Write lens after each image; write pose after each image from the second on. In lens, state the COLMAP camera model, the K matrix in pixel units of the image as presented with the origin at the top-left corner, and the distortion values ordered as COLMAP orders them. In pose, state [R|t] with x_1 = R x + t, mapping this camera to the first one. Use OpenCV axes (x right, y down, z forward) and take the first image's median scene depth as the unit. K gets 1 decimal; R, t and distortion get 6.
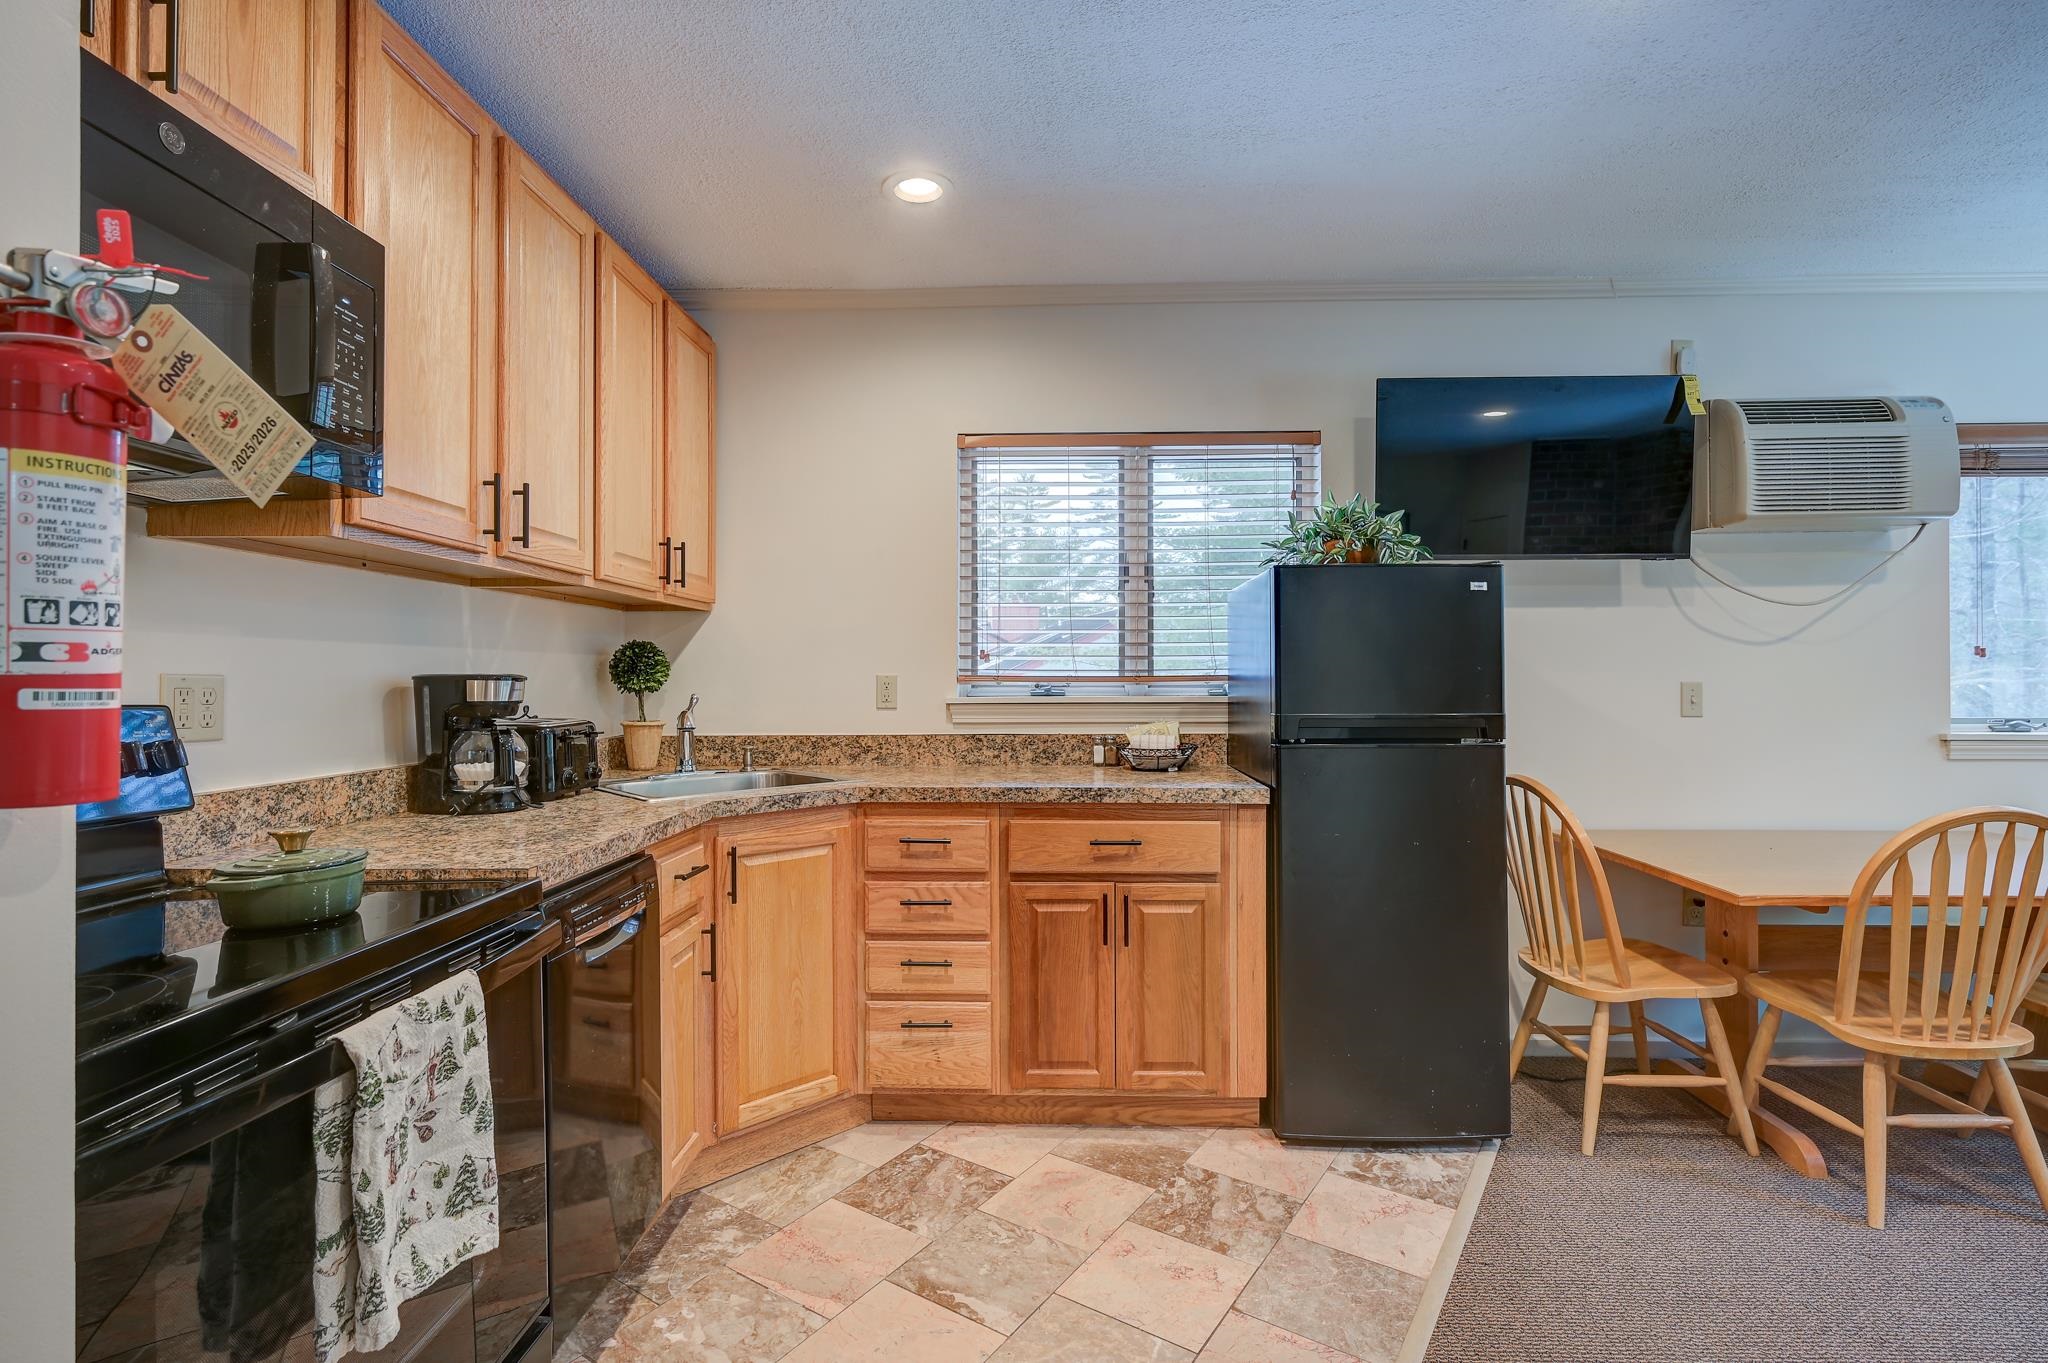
lens RADIAL K [[955.6, 0, 1028.2], [0, 955.6, 674.2], [0, 0, 1]] dist [-0.001330, 0.000252]
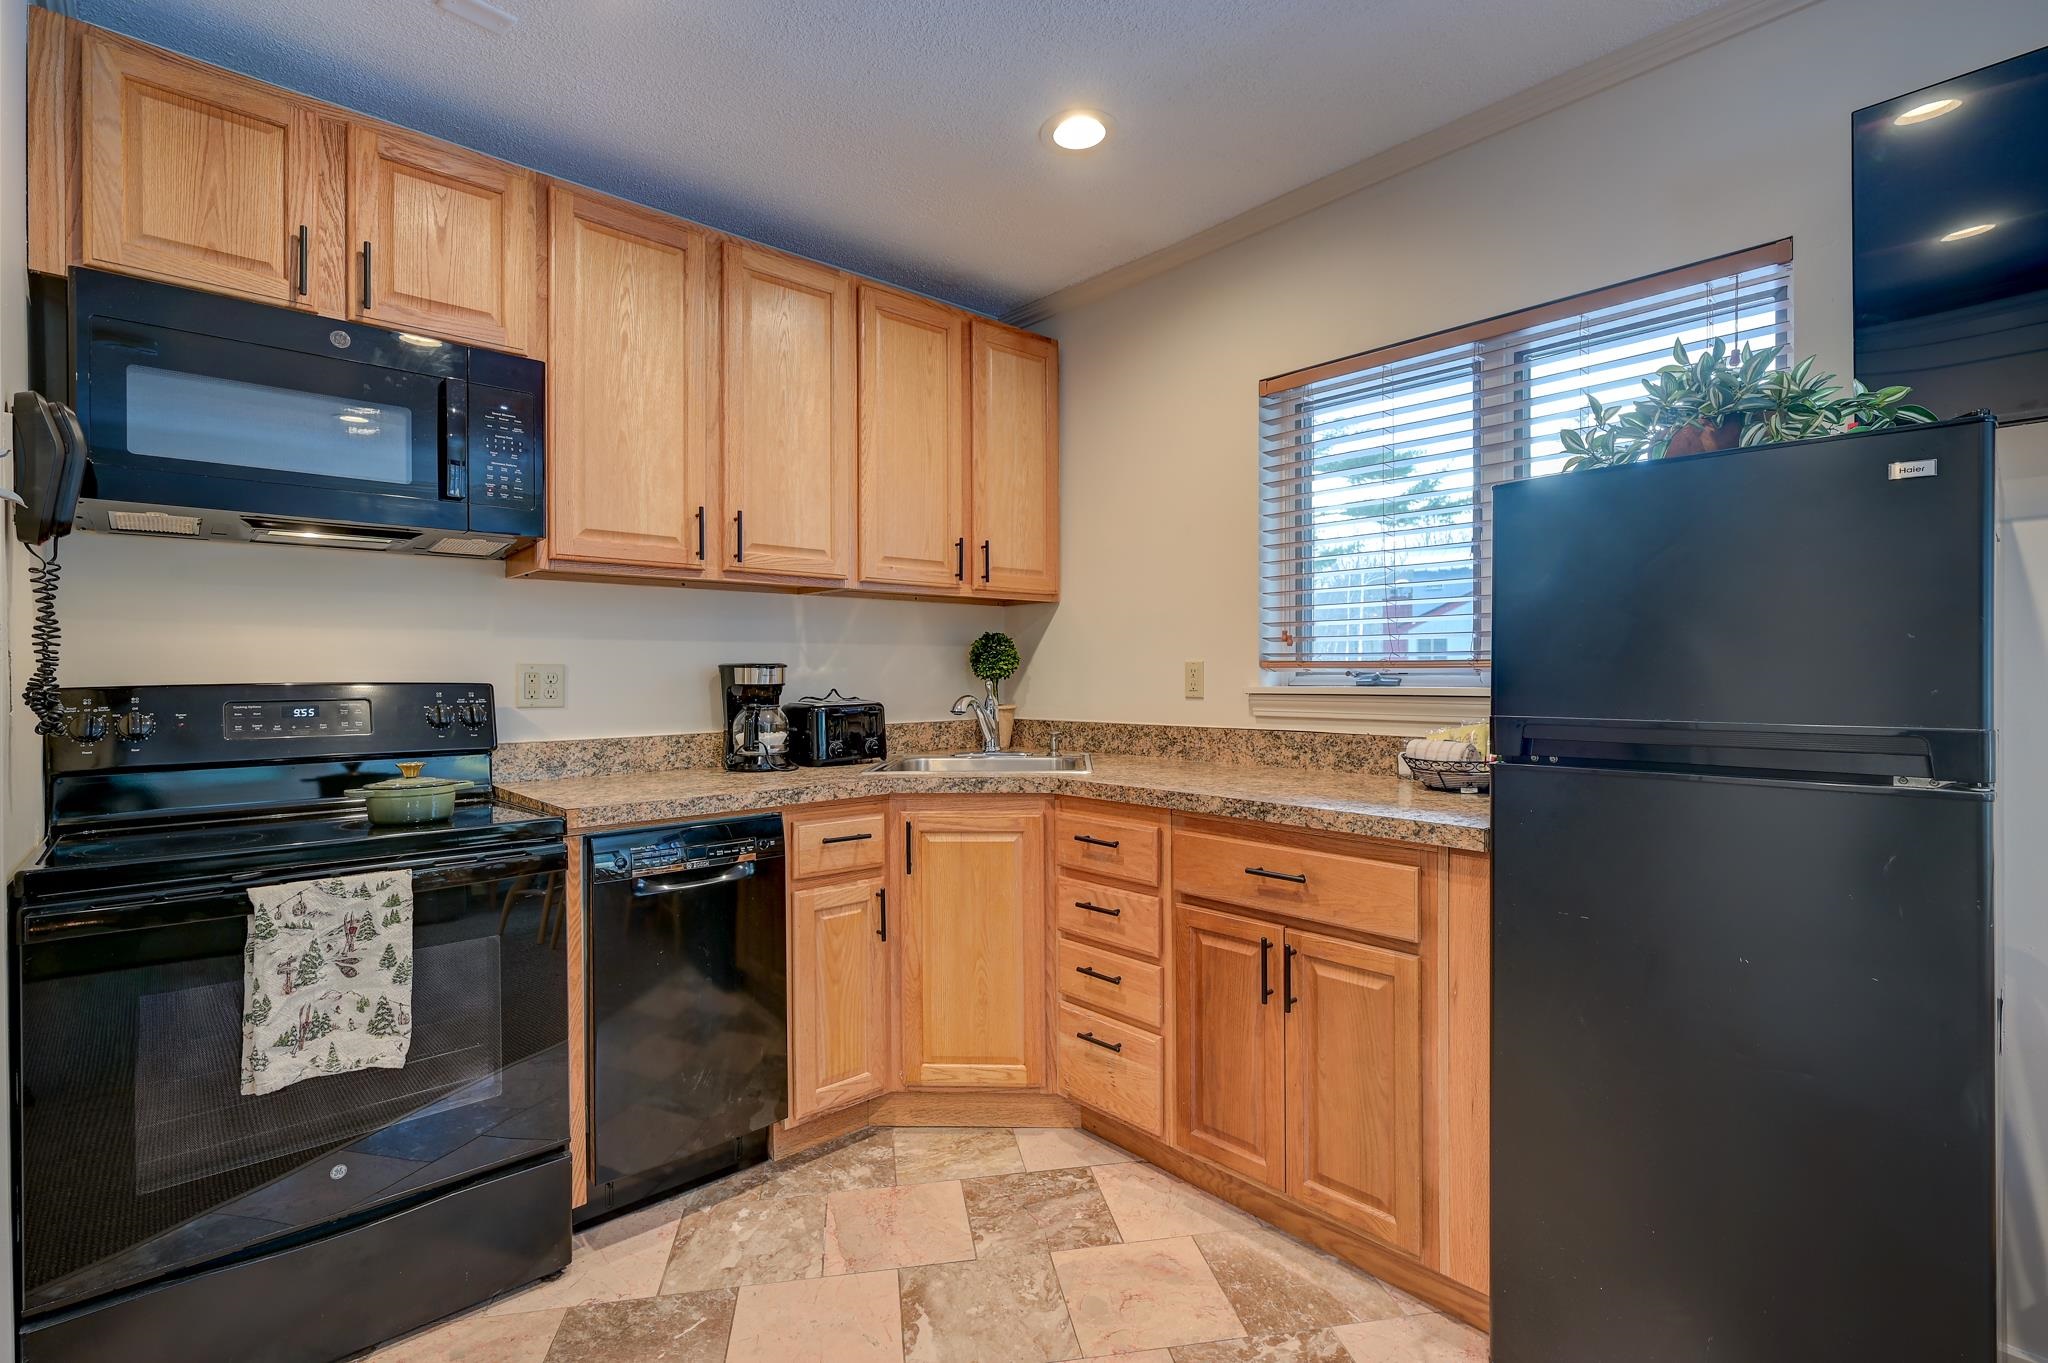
lens RADIAL K [[945.7, 0, 1028.0], [0, 945.7, 674.3], [0, 0, 1]] dist [0.000190, 0.000953]
pose [[0.691802, 0.000516, -0.722087, 0.500116], [0.007032, 0.999948, 0.007451, 0.006781], [0.722053, -0.010232, 0.691762, 0.324076]]
